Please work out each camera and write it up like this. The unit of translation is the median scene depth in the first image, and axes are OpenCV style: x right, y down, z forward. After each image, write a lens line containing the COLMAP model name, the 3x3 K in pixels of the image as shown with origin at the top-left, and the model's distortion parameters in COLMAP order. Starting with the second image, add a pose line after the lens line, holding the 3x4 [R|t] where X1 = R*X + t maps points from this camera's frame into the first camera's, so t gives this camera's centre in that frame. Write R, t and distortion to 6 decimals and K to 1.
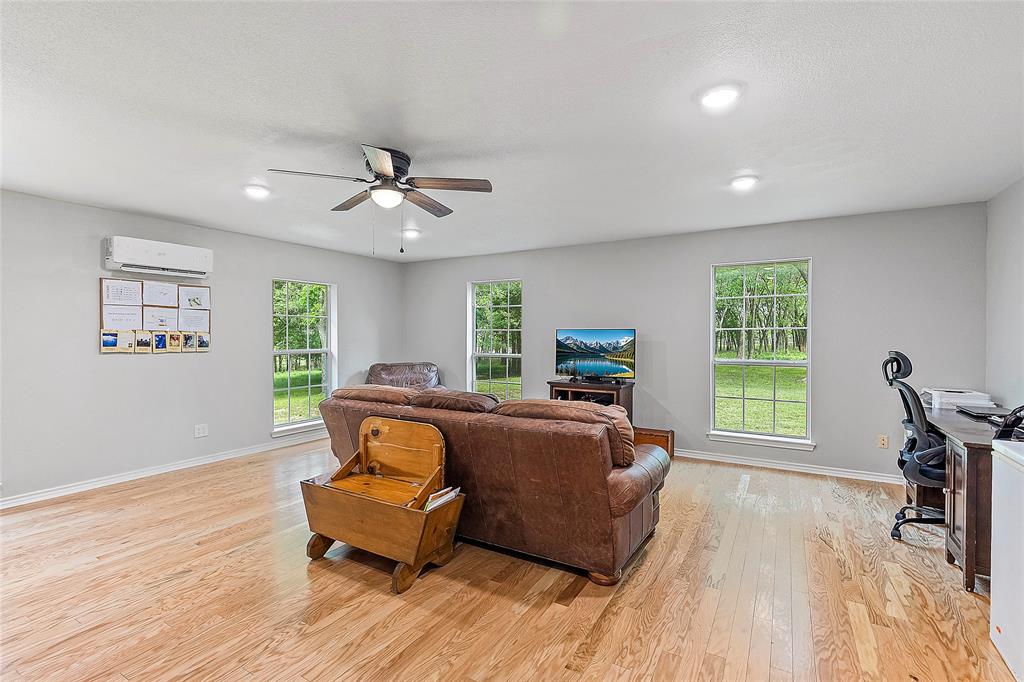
lens RADIAL K [[466.1, 0, 508.7], [0, 466.1, 340.6], [0, 0, 1]] dist [-0.001818, -0.000767]
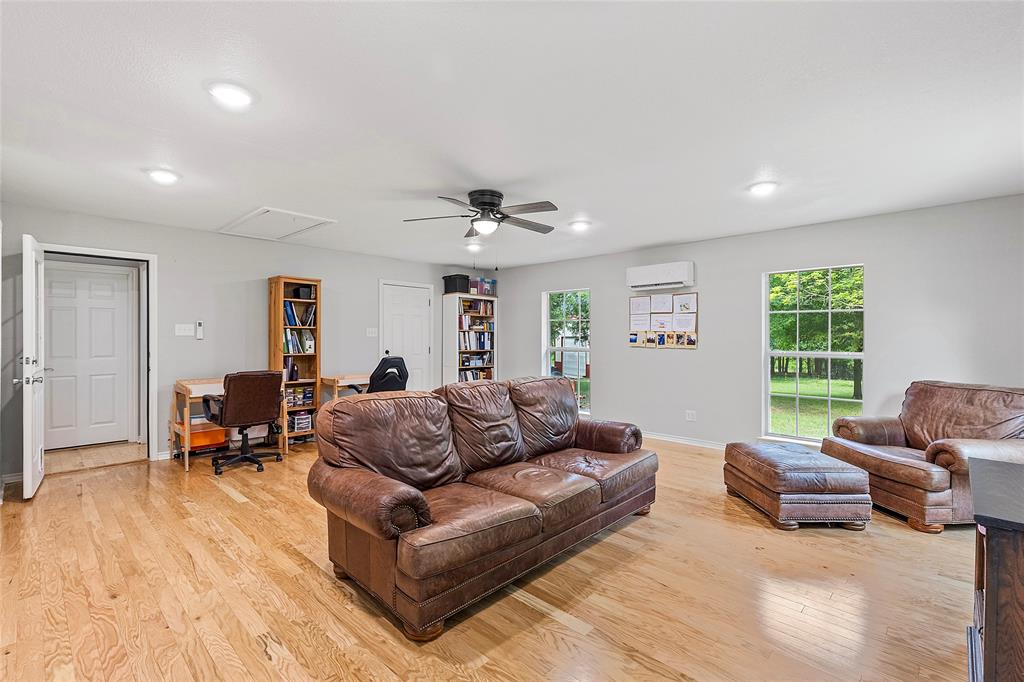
lens RADIAL K [[466.1, 0, 512.0], [0, 466.1, 337.2], [0, 0, 1]] dist [-0.001818, -0.000767]
pose [[-0.222657, 0.002766, -0.974893, 0.627322], [-0.011016, 0.999925, 0.005353, -0.006811], [0.974835, 0.011932, -0.222610, 0.878481]]
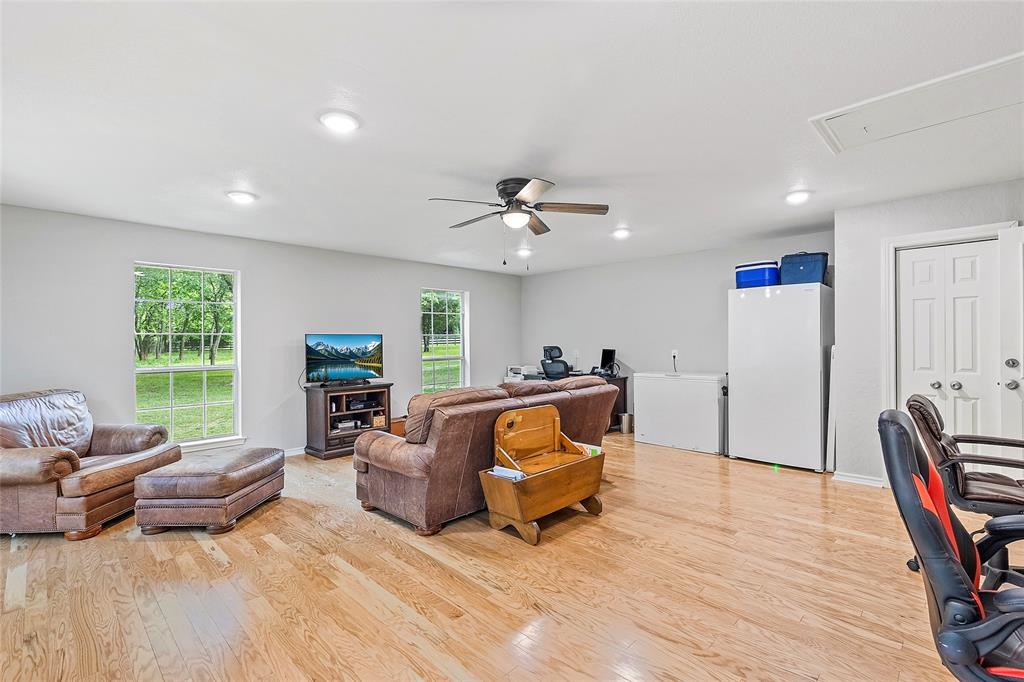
lens RADIAL K [[466.1, 0, 512.5], [0, 466.1, 343.5], [0, 0, 1]] dist [-0.001818, -0.000767]
pose [[0.232017, -0.004787, 0.972700, -0.898552], [0.021410, 0.999771, -0.000186, 0.002311], [-0.972476, 0.020868, 0.232066, 0.481189]]
